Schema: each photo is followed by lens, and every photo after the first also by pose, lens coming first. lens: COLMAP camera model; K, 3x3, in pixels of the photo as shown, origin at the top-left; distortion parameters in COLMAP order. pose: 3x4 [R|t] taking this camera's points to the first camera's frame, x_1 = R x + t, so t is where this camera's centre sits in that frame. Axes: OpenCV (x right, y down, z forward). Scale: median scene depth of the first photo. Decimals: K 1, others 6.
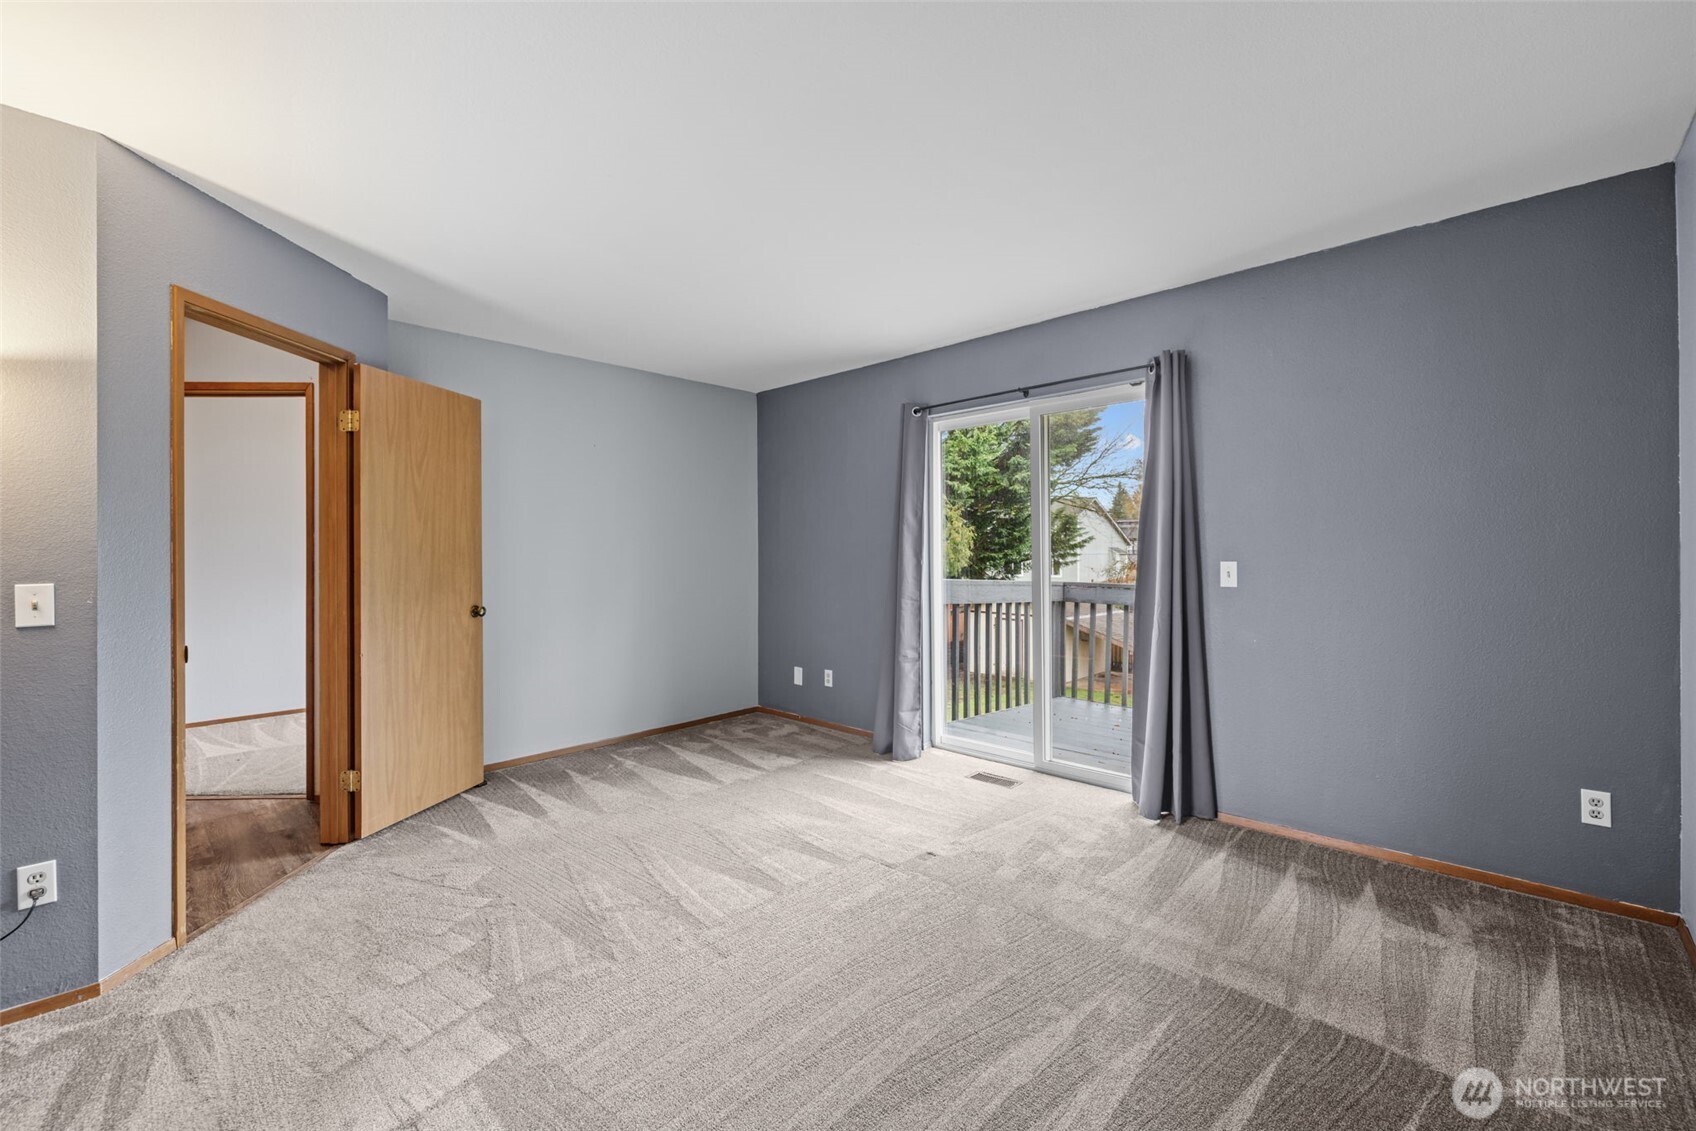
lens RADIAL K [[707.5, 0, 862.9], [0, 707.5, 549.2], [0, 0, 1]] dist [0.000173, -0.000884]
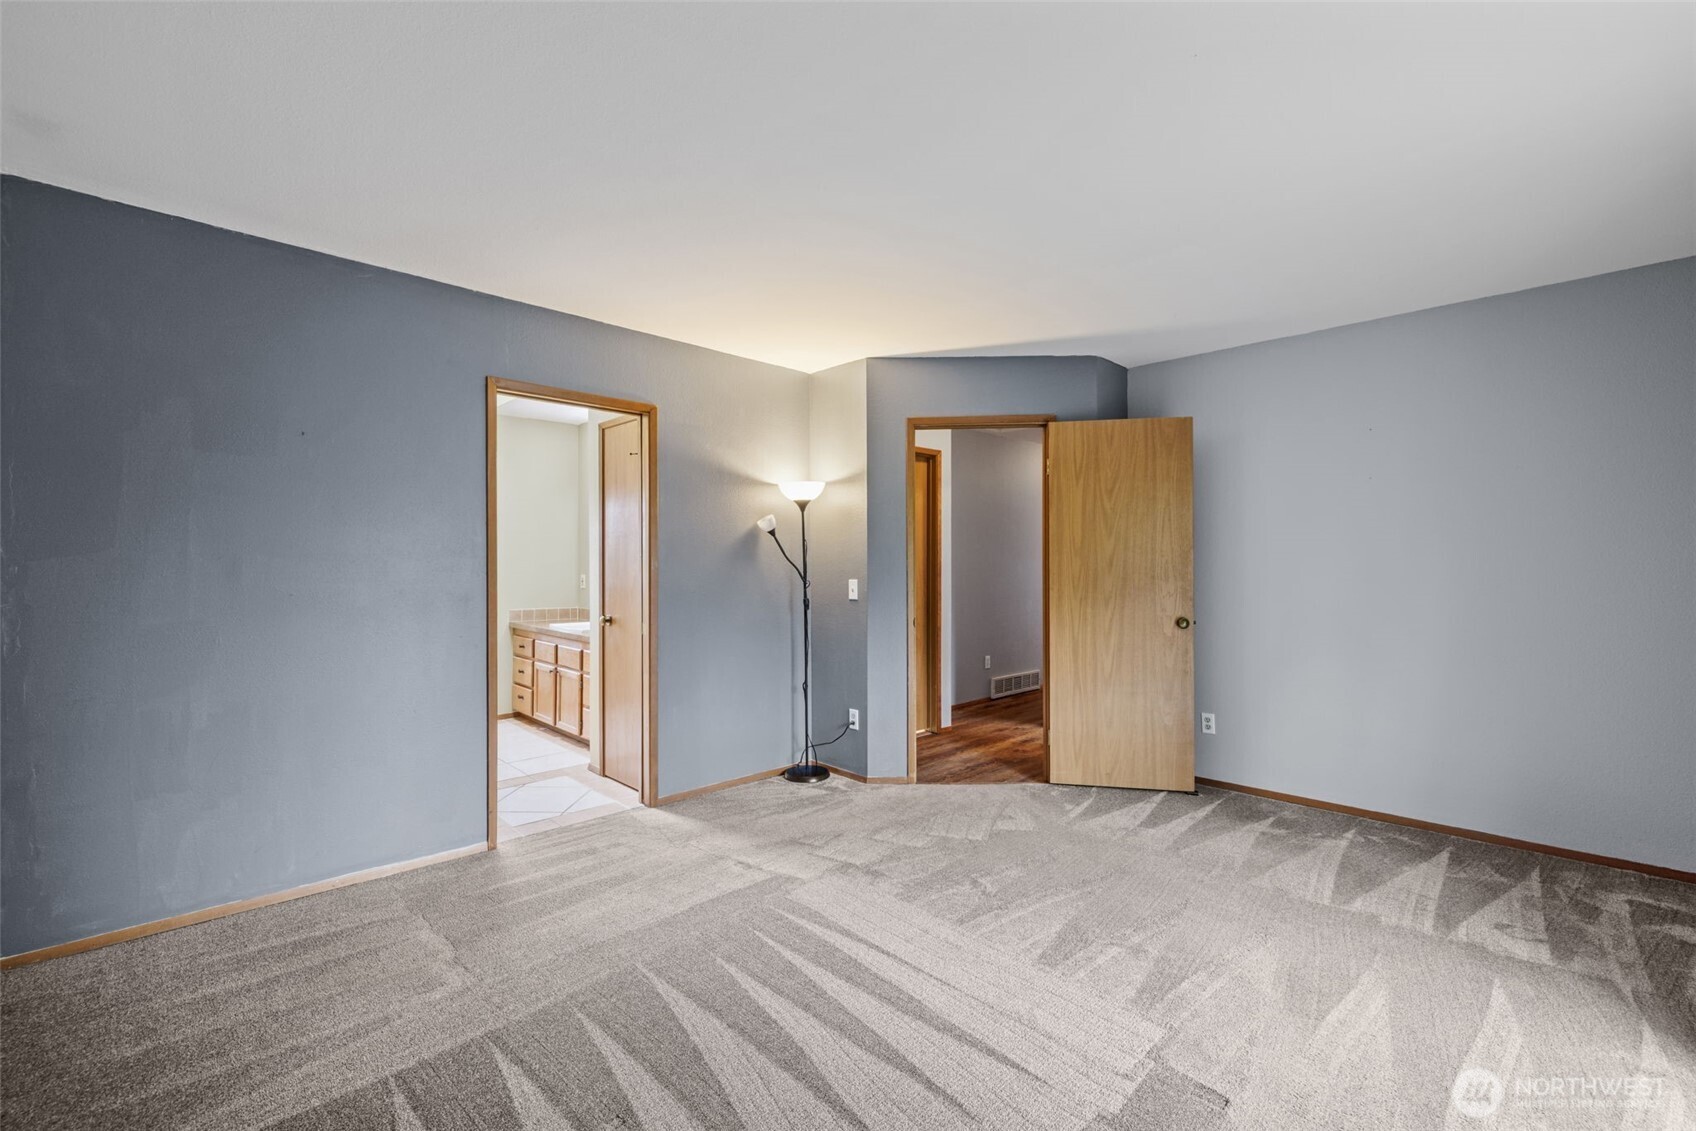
lens RADIAL K [[707.5, 0, 843.6], [0, 707.5, 565.5], [0, 0, 1]] dist [0.000173, -0.000884]
pose [[-0.054430, 0.000688, -0.998517, 0.570633], [0.002878, 0.999996, 0.000533, 0.002304], [0.998513, -0.002845, -0.054432, 0.624509]]
